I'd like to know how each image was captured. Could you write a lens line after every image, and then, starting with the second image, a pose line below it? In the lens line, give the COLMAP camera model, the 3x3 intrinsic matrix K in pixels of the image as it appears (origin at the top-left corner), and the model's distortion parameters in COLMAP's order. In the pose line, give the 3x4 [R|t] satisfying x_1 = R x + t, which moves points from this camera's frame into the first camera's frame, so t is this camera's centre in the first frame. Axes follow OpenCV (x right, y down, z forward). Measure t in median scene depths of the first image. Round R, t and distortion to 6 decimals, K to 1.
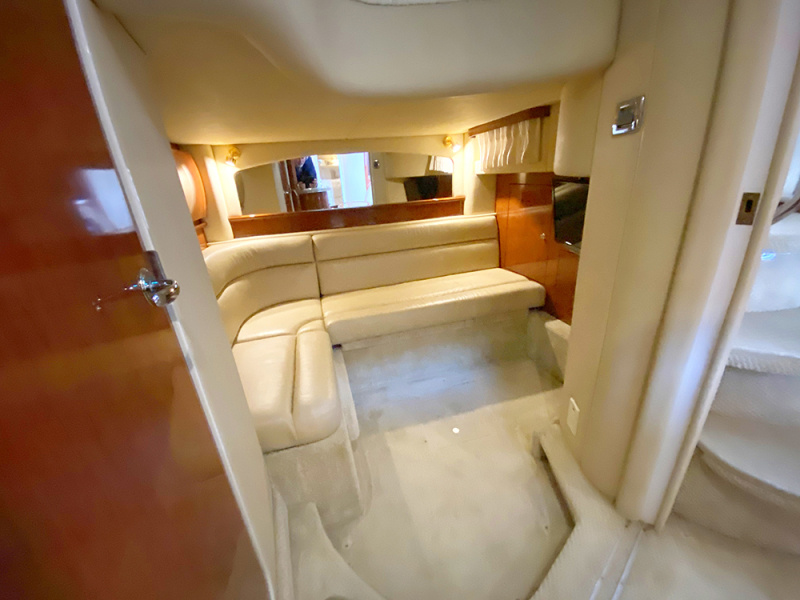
lens RADIAL K [[322.3, 0, 400.0], [0, 322.3, 300.0], [0, 0, 1]] dist [-0.031020, -0.000047]
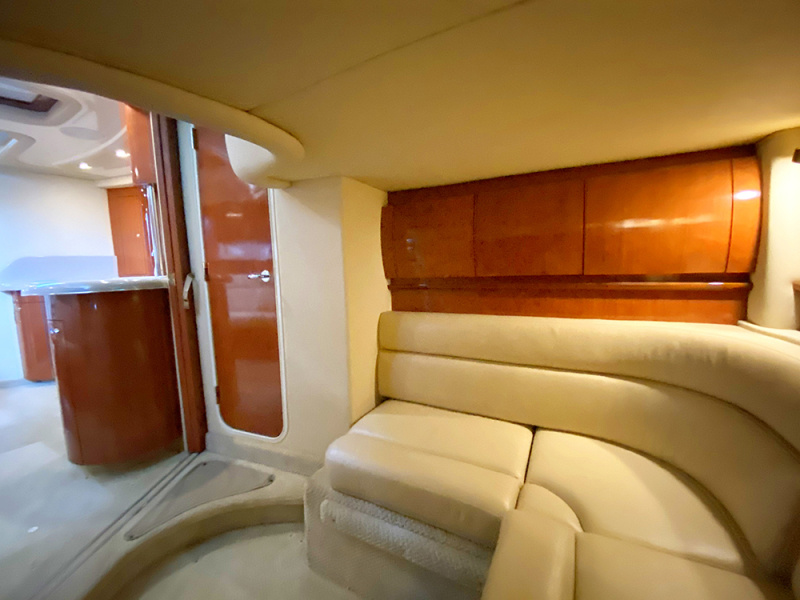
lens RADIAL K [[322.3, 0, 400.0], [0, 322.3, 300.0], [0, 0, 1]] dist [-0.031020, -0.000047]
pose [[-0.700313, 0.136297, -0.700703, 0.134715], [-0.224123, 0.889983, 0.397113, -0.291096], [0.677740, 0.435147, -0.592720, 0.931709]]
